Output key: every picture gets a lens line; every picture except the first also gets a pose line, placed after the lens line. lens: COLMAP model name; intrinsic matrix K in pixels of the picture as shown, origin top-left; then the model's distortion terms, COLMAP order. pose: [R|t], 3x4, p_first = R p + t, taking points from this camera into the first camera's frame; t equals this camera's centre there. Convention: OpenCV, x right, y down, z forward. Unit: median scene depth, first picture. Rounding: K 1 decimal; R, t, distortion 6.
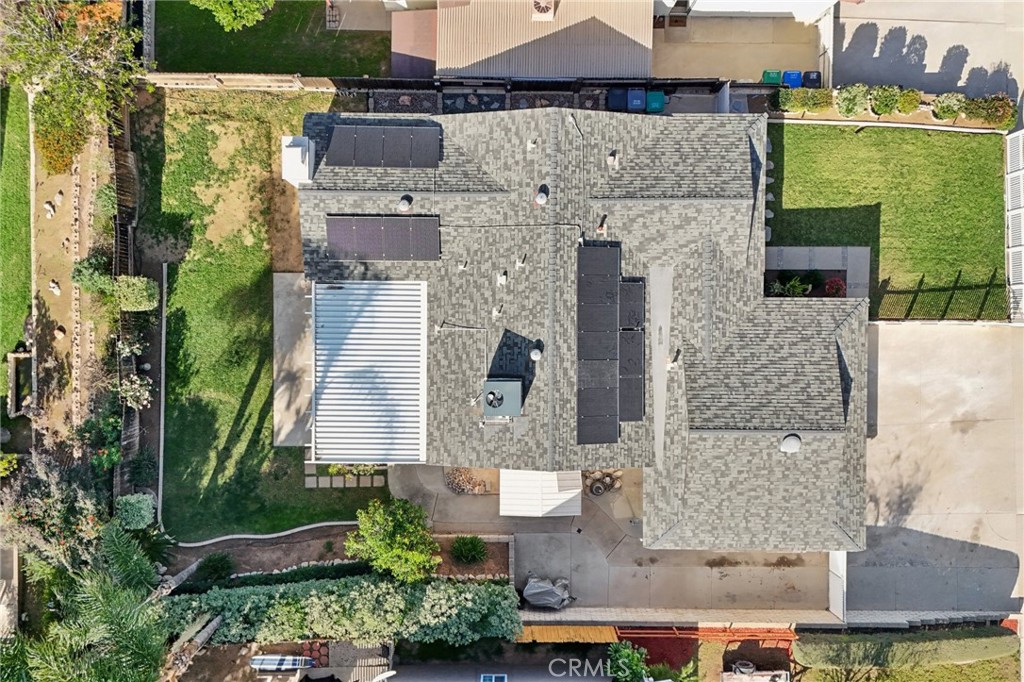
lens RADIAL K [[897.8, 0, 512.0], [0, 897.8, 341.0], [0, 0, 1]] dist [0.072719, -0.086790]
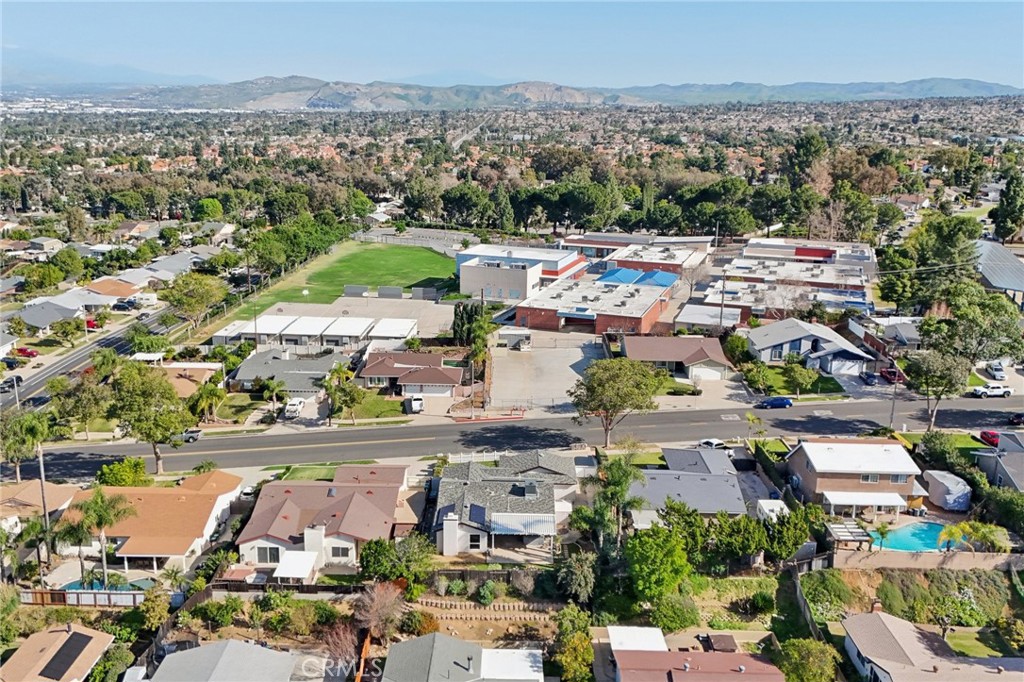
lens RADIAL K [[896.1, 0, 517.9], [0, 896.1, 340.6], [0, 0, 1]] dist [0.126960, -0.202370]
pose [[-0.006398, -0.269557, 0.962963, -2.639437], [0.999950, -0.009097, 0.004097, 0.010215], [0.007656, 0.962942, 0.269601, -0.313208]]
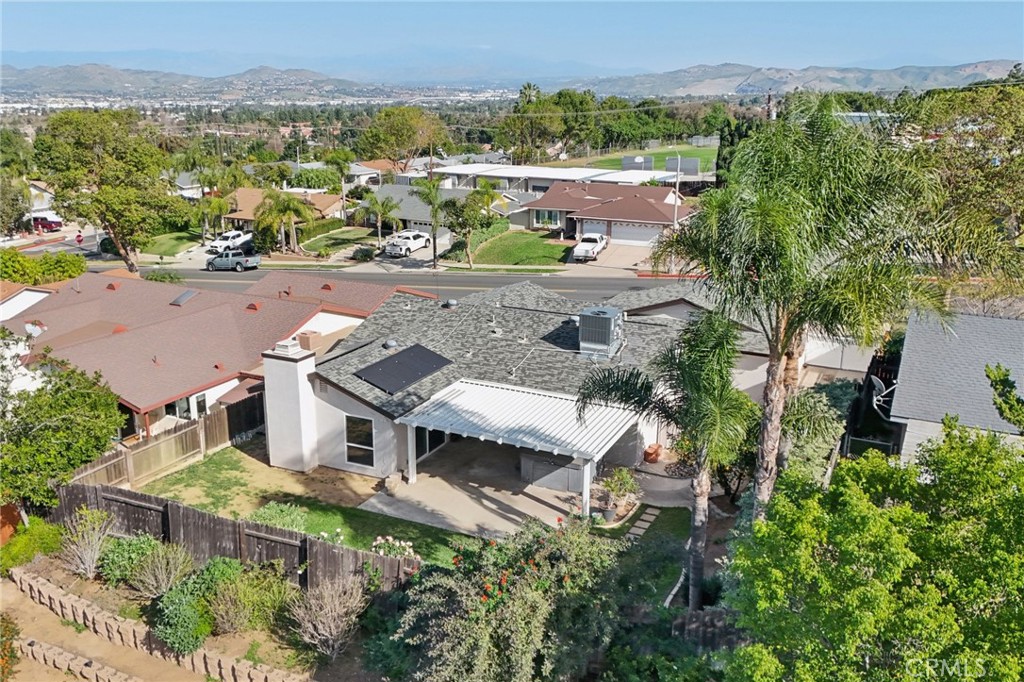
lens RADIAL K [[896.1, 0, 517.9], [0, 896.1, 340.6], [0, 0, 1]] dist [0.126960, -0.202370]
pose [[0.428294, -0.258392, 0.865909, -0.867149], [0.903362, 0.098678, -0.417373, 0.374440], [0.022400, 0.960987, 0.275685, 0.661795]]
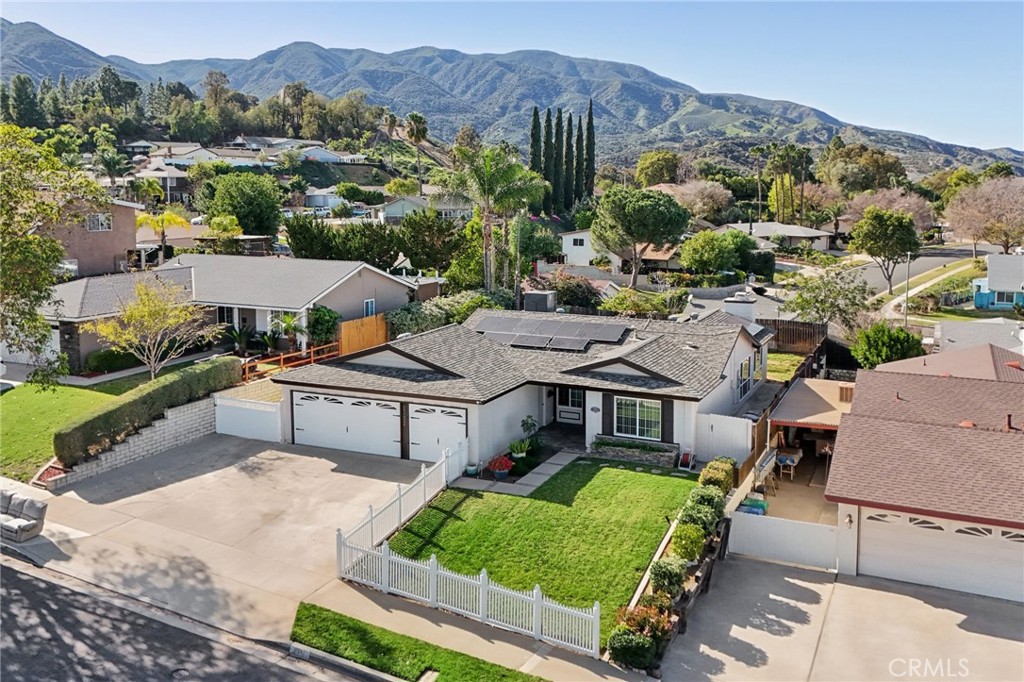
lens RADIAL K [[906.1, 0, 517.3], [0, 906.1, 305.3], [0, 0, 1]] dist [0.120697, -0.215952]
pose [[-0.410242, 0.101988, -0.906256, 1.171386], [-0.911509, -0.077684, 0.403877, -0.432611], [-0.029211, 0.991748, 0.124832, 0.747457]]
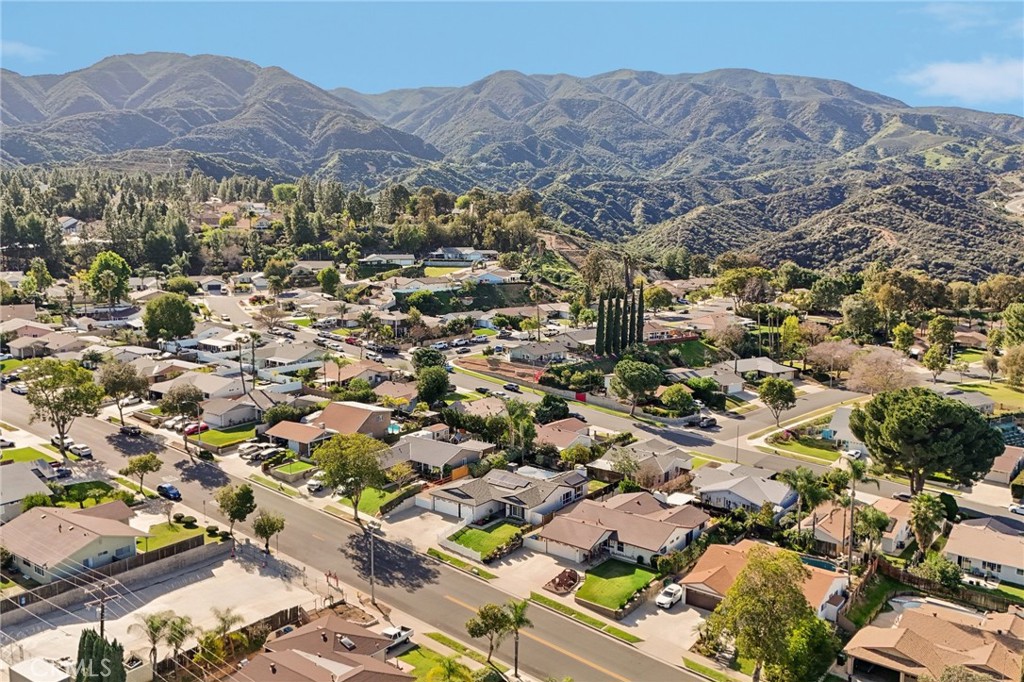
lens RADIAL K [[911.6, 0, 514.4], [0, 911.6, 381.6], [0, 0, 1]] dist [0.069335, -0.098533]
pose [[-0.600912, 0.148761, -0.785350, 3.178600], [-0.798633, -0.152317, 0.582224, -2.300233], [-0.033010, 0.977072, 0.210335, -0.353025]]
